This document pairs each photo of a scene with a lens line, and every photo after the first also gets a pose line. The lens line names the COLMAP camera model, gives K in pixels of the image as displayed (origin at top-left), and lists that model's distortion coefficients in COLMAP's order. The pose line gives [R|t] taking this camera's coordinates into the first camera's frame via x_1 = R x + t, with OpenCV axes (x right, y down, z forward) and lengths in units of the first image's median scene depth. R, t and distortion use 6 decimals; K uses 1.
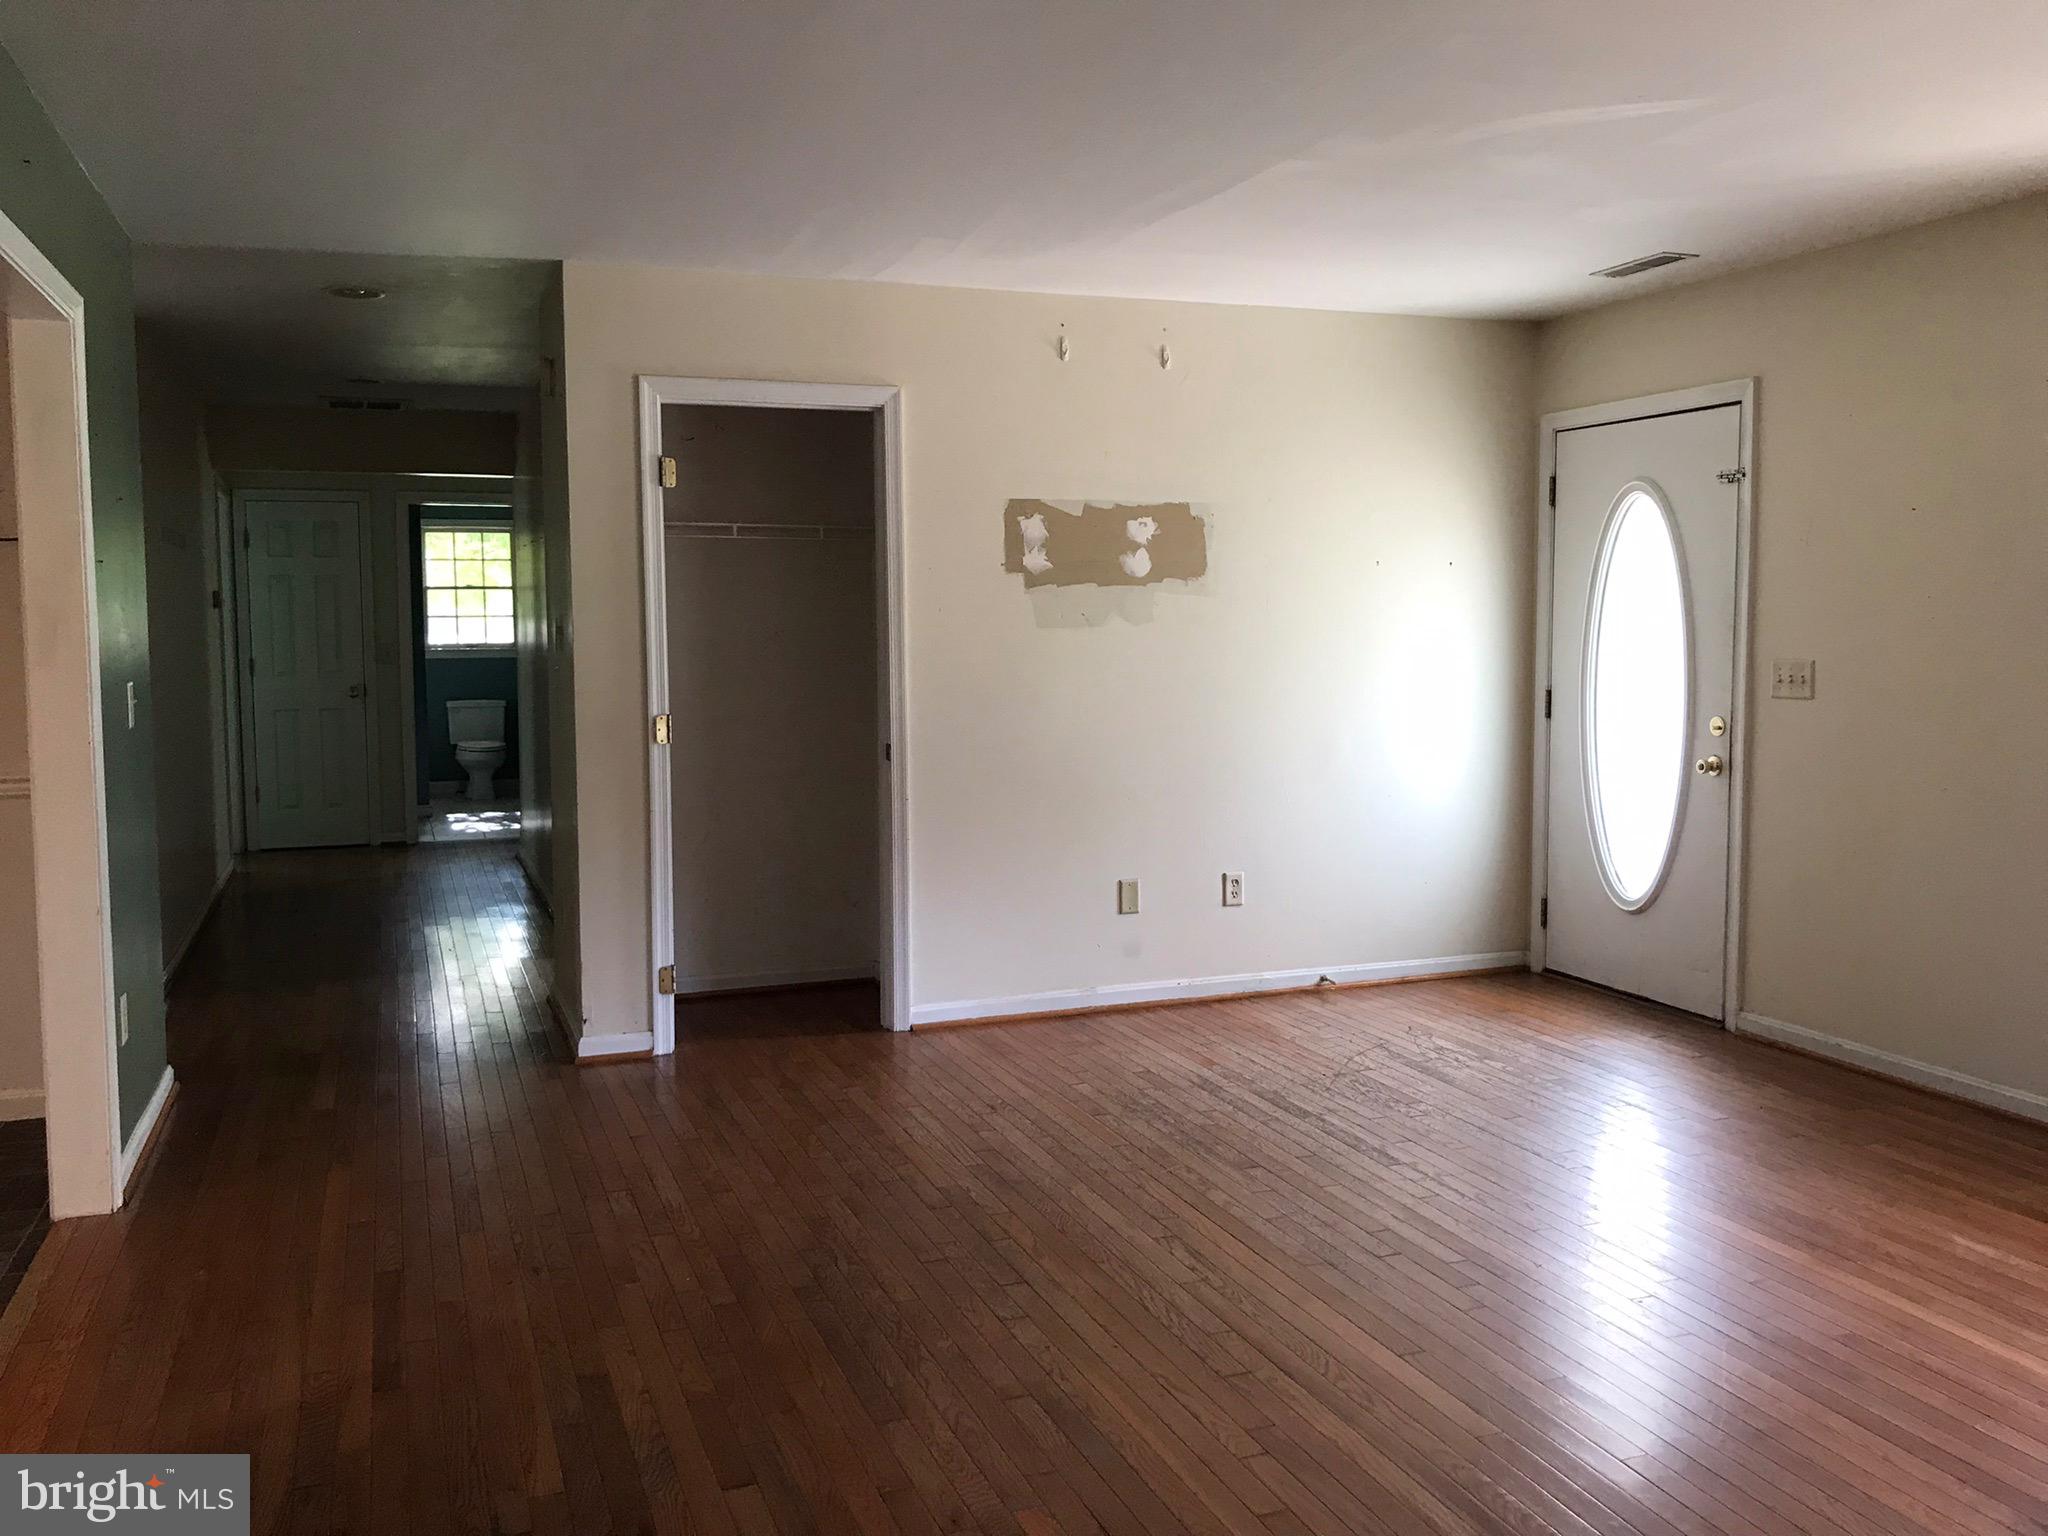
lens RADIAL K [[1733.4, 0, 1026.8], [0, 1733.4, 760.6], [0, 0, 1]] dist [0.009645, 0.003099]
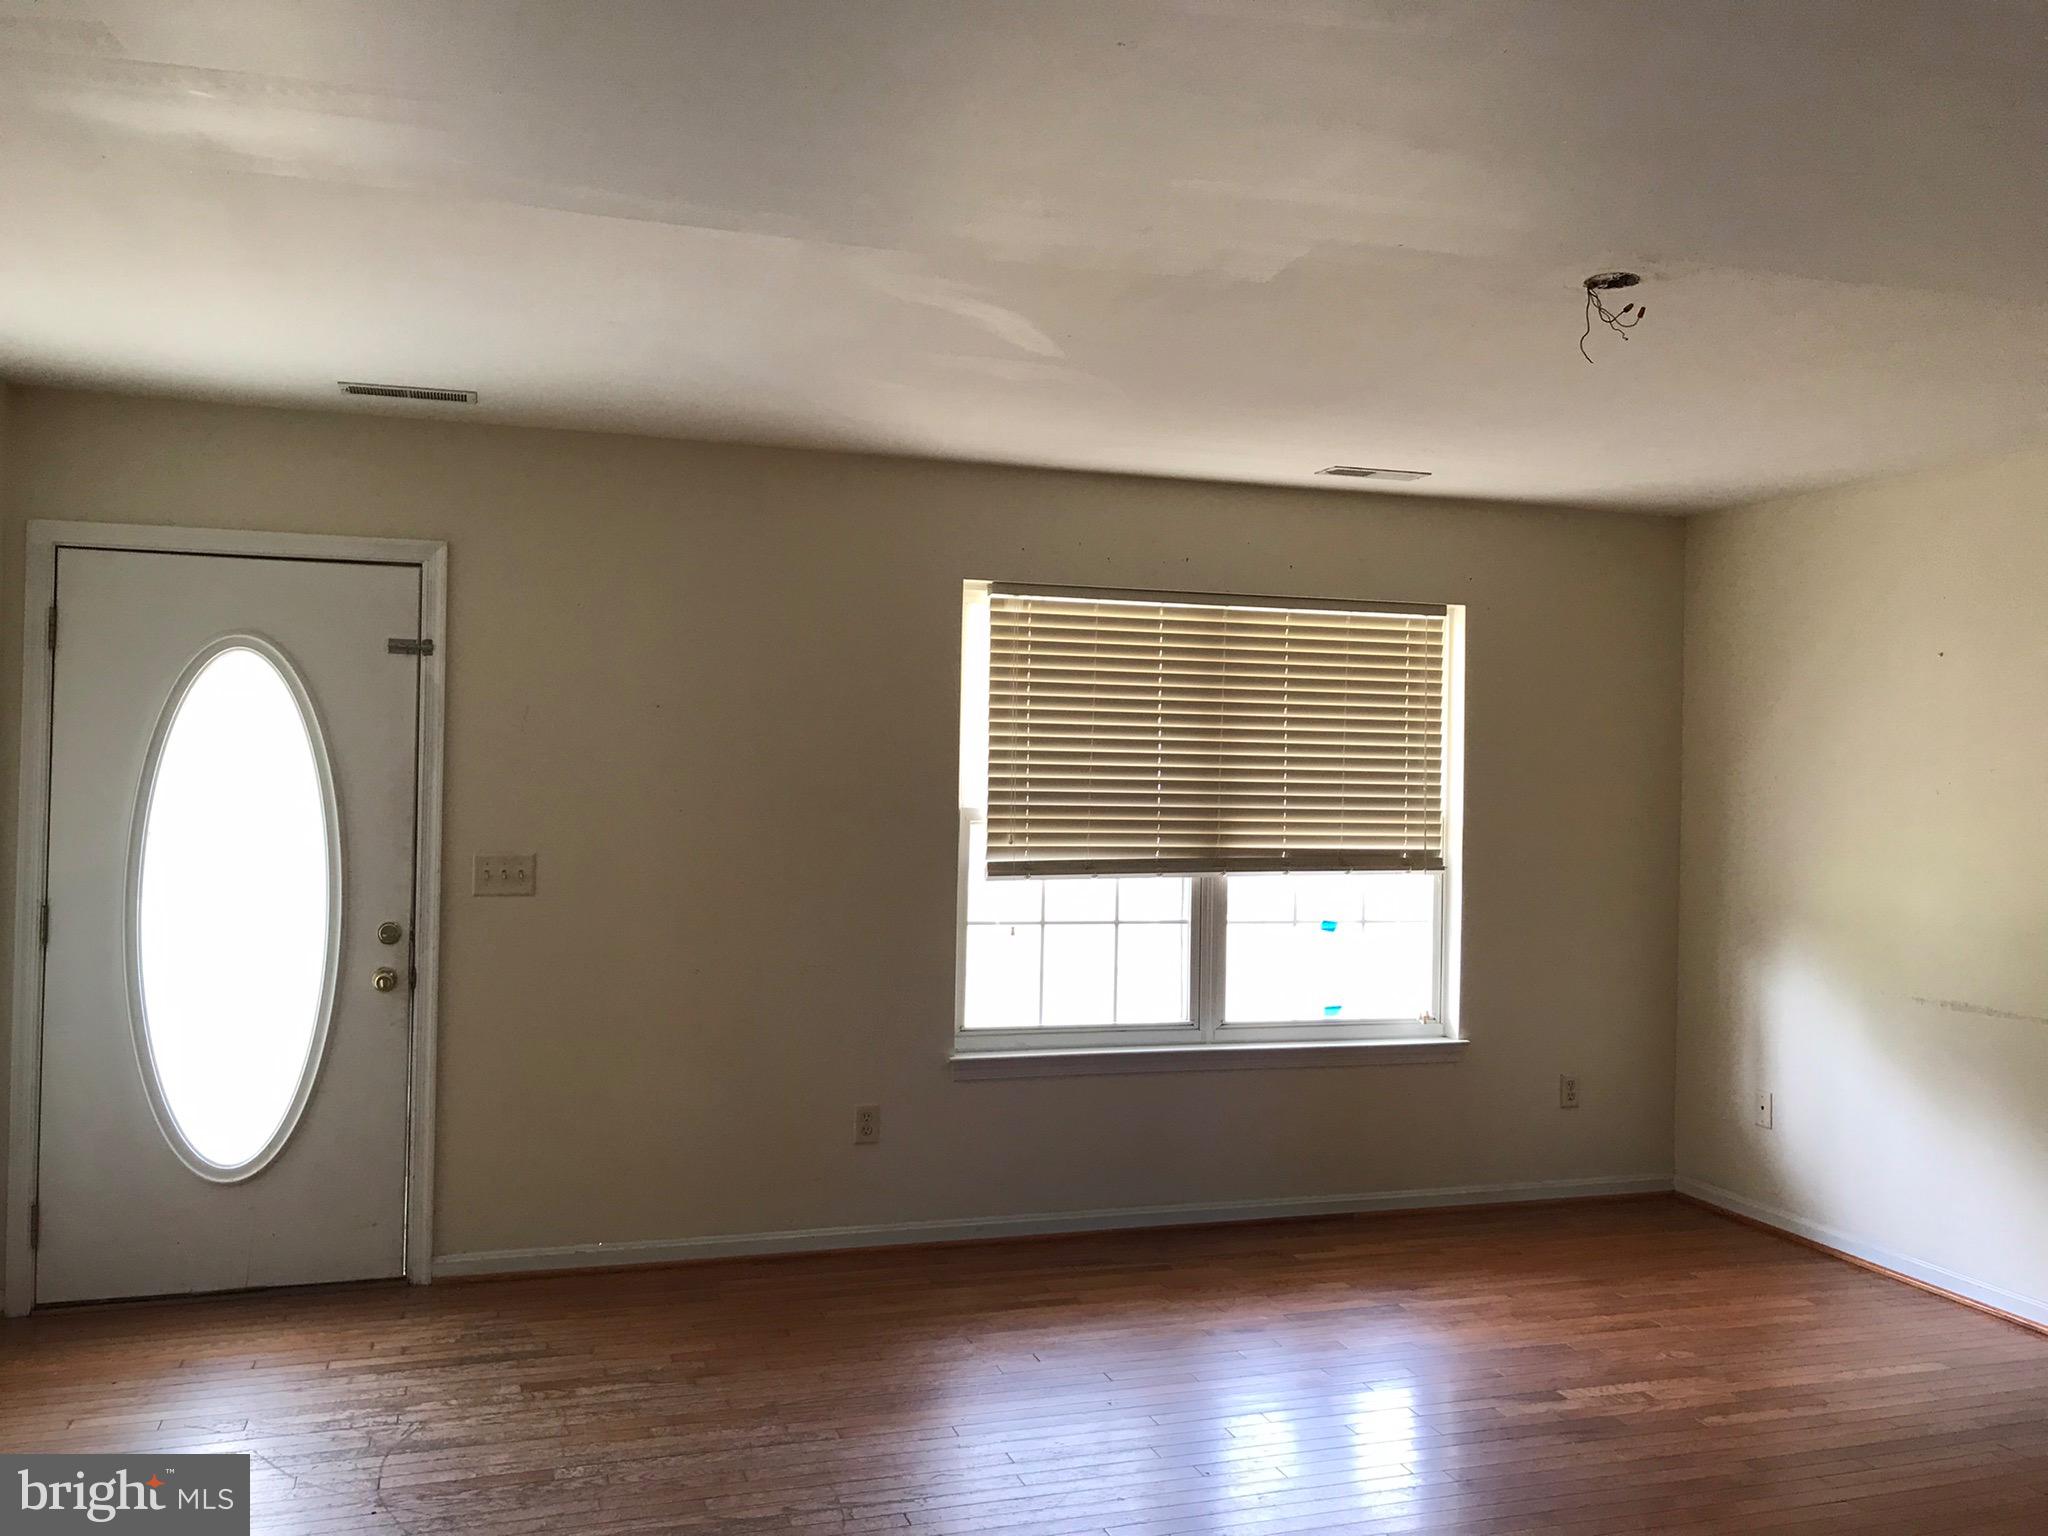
lens RADIAL K [[1733.4, 0, 1026.6], [0, 1733.4, 772.9], [0, 0, 1]] dist [0.009645, 0.003099]
pose [[0.031439, -0.001959, 0.999504, -0.457175], [0.064931, 0.997890, -0.000087, -0.080142], [-0.997394, 0.064901, 0.031499, 0.666079]]
